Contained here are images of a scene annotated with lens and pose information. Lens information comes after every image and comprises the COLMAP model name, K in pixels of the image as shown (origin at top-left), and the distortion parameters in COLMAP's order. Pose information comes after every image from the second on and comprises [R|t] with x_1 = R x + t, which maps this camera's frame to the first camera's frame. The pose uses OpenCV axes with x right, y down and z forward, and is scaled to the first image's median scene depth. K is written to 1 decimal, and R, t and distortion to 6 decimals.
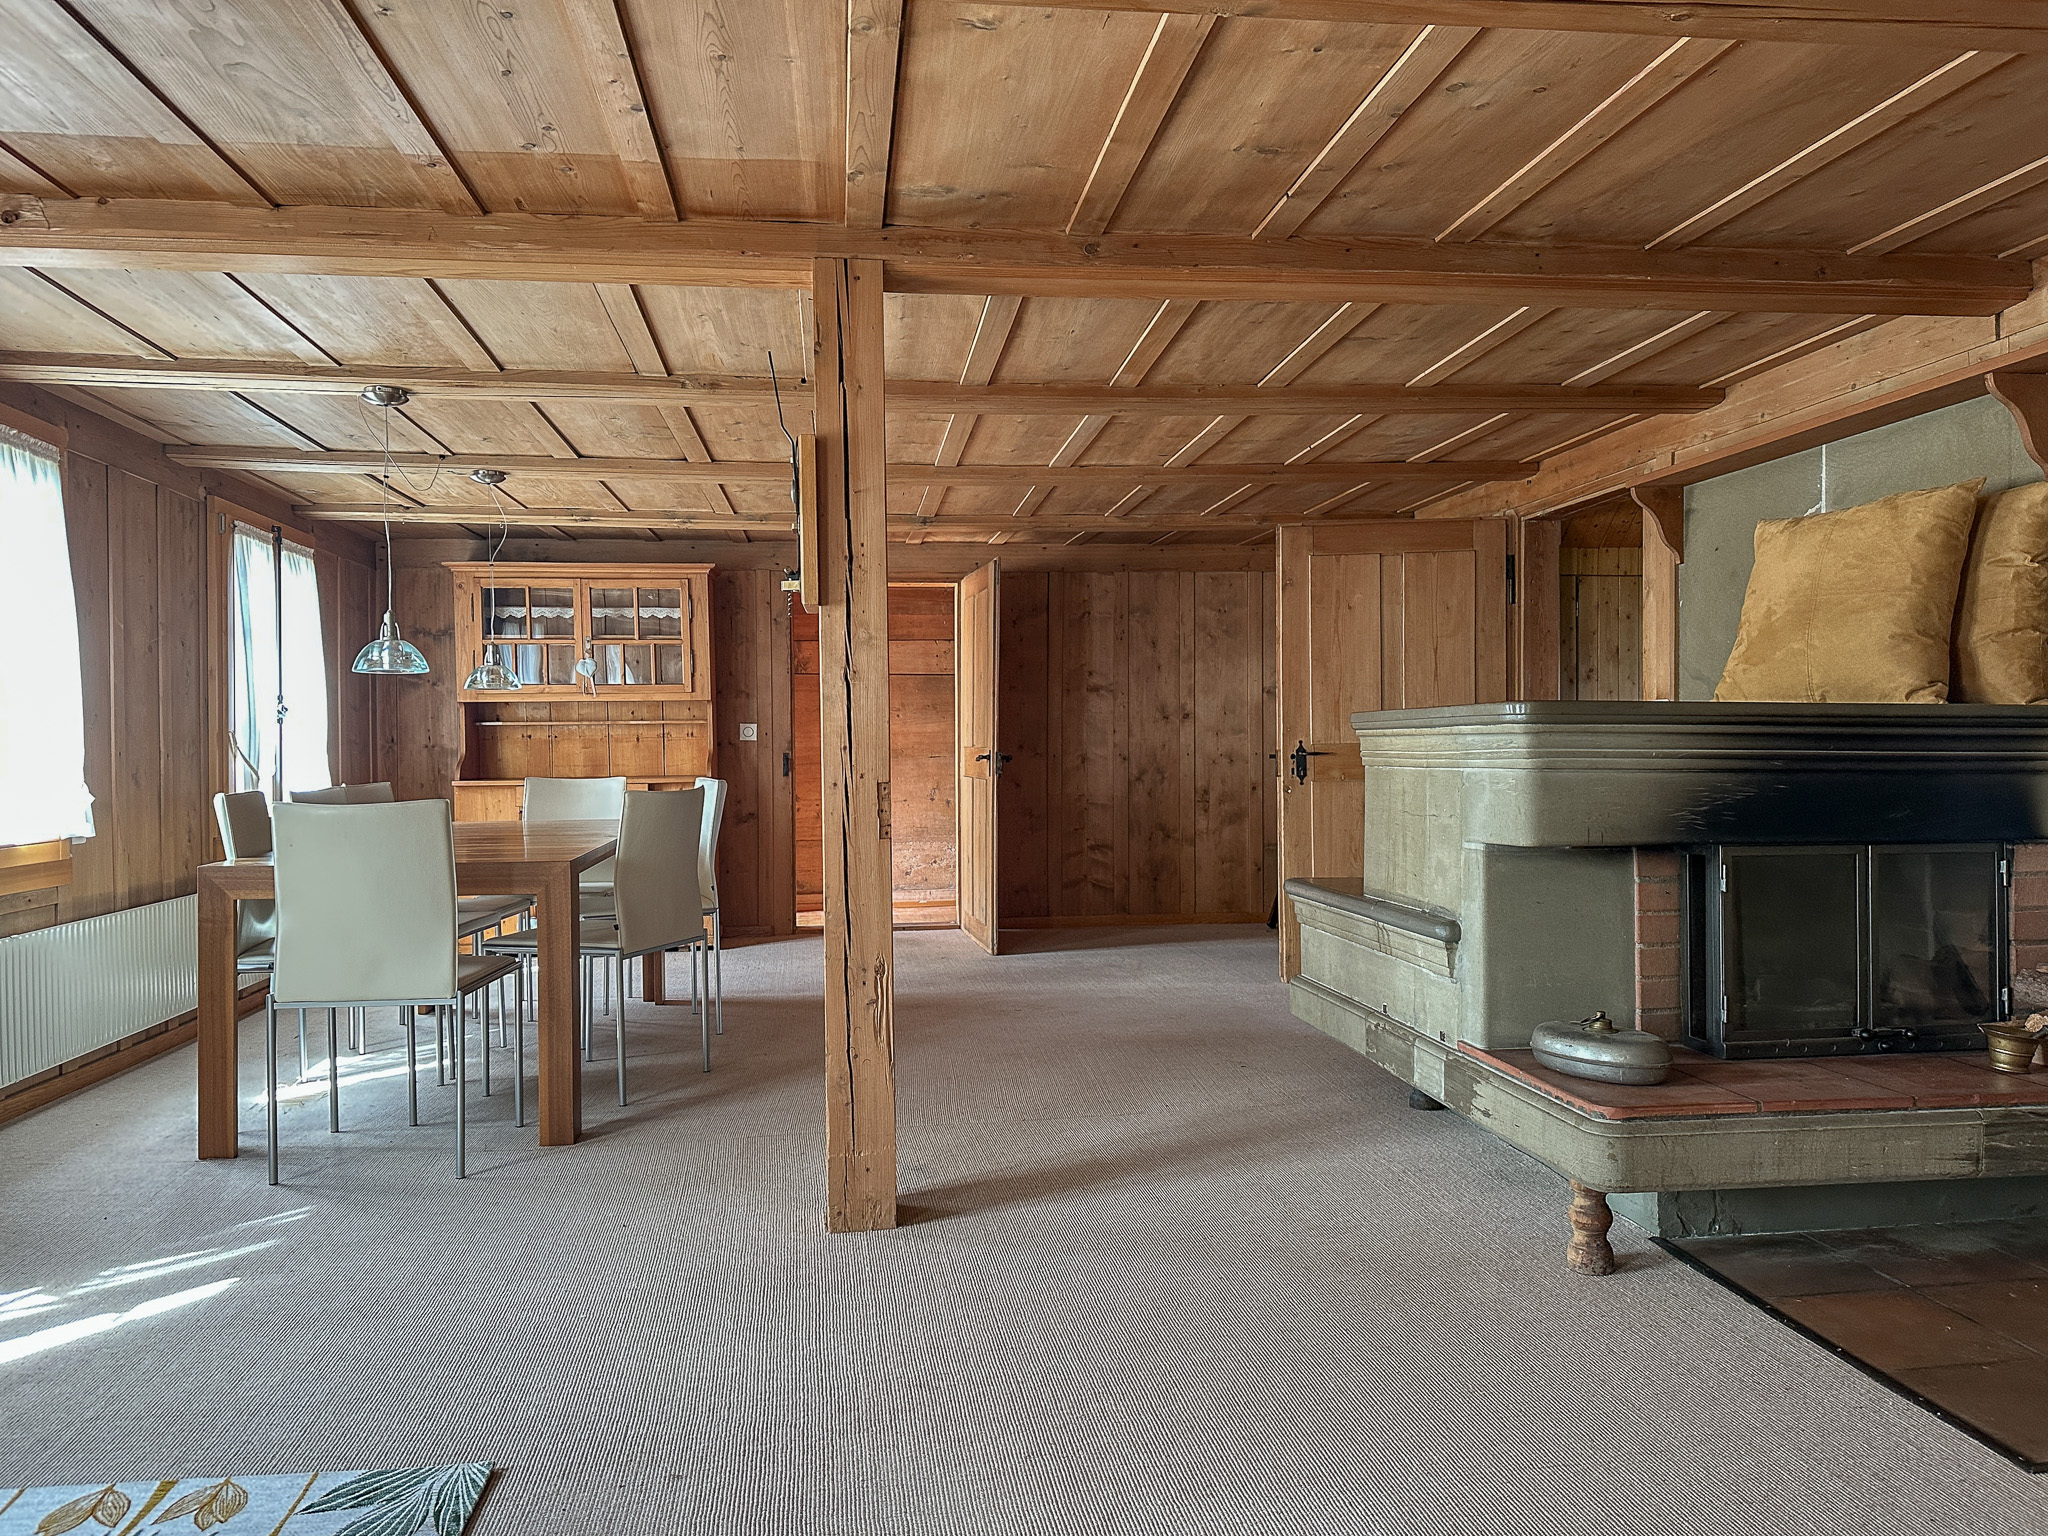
lens RADIAL K [[1421.3, 0, 1024.0], [0, 1421.3, 768.0], [0, 0, 1]] dist [-0.029079, -0.021242]
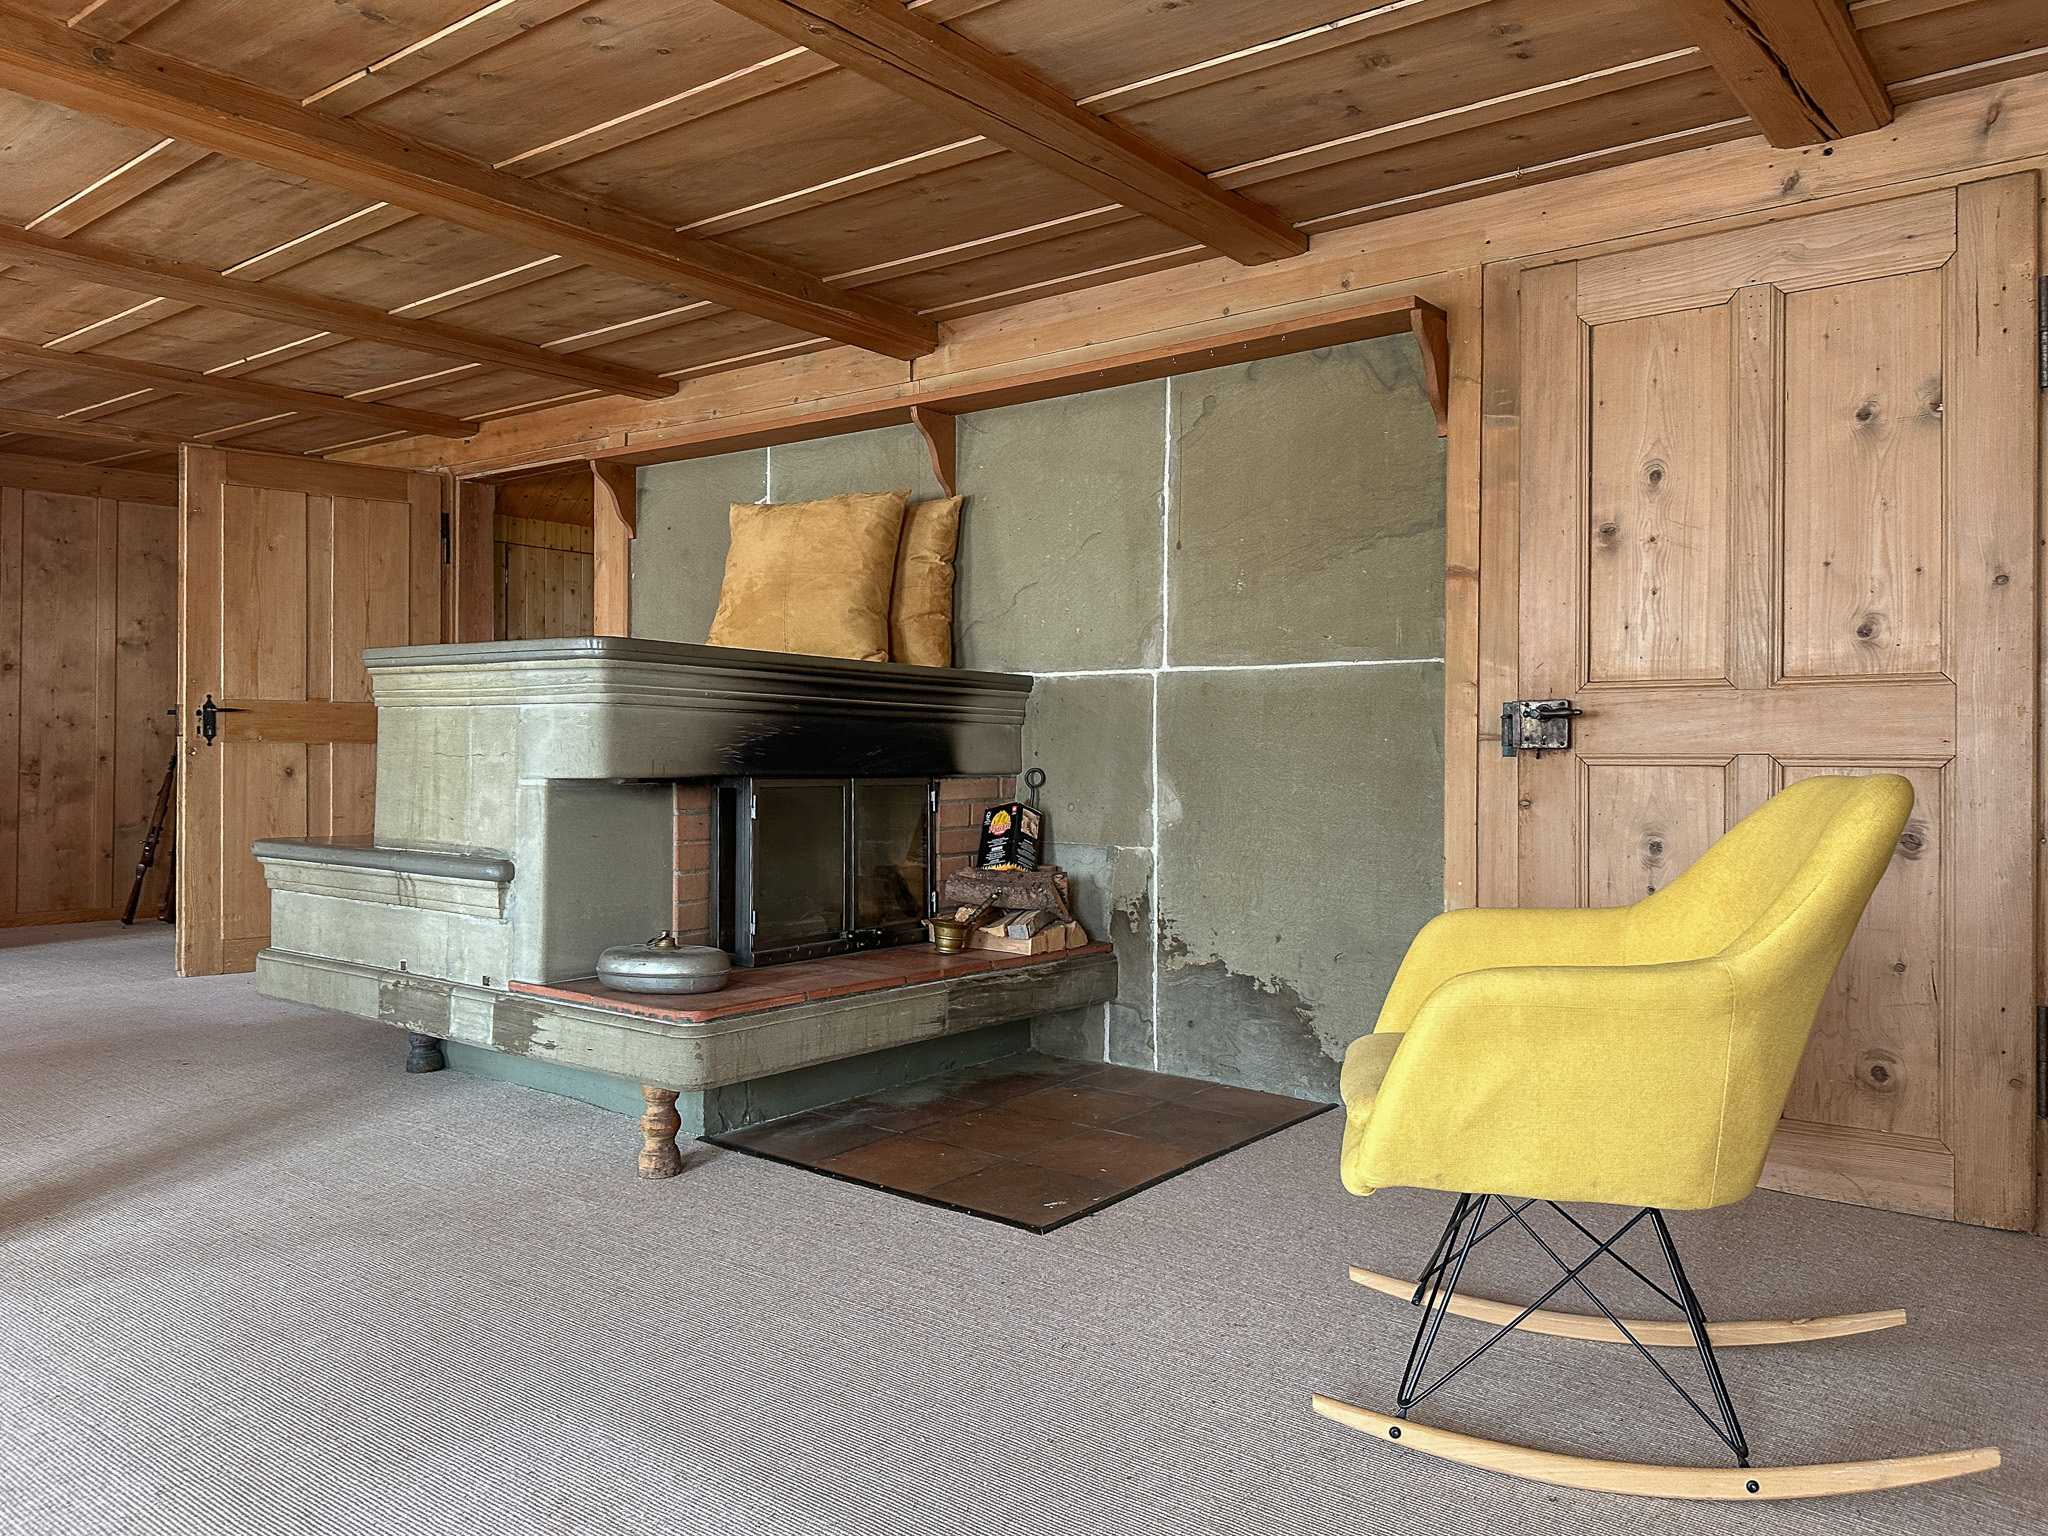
lens RADIAL K [[1444.5, 0, 1024.0], [0, 1444.5, 768.0], [0, 0, 1]] dist [0.054032, -0.096677]
pose [[0.674822, 0.003389, 0.737973, -0.190058], [0.000935, 0.999985, -0.005447, 0.046435], [-0.737980, 0.004365, 0.674809, 0.043743]]
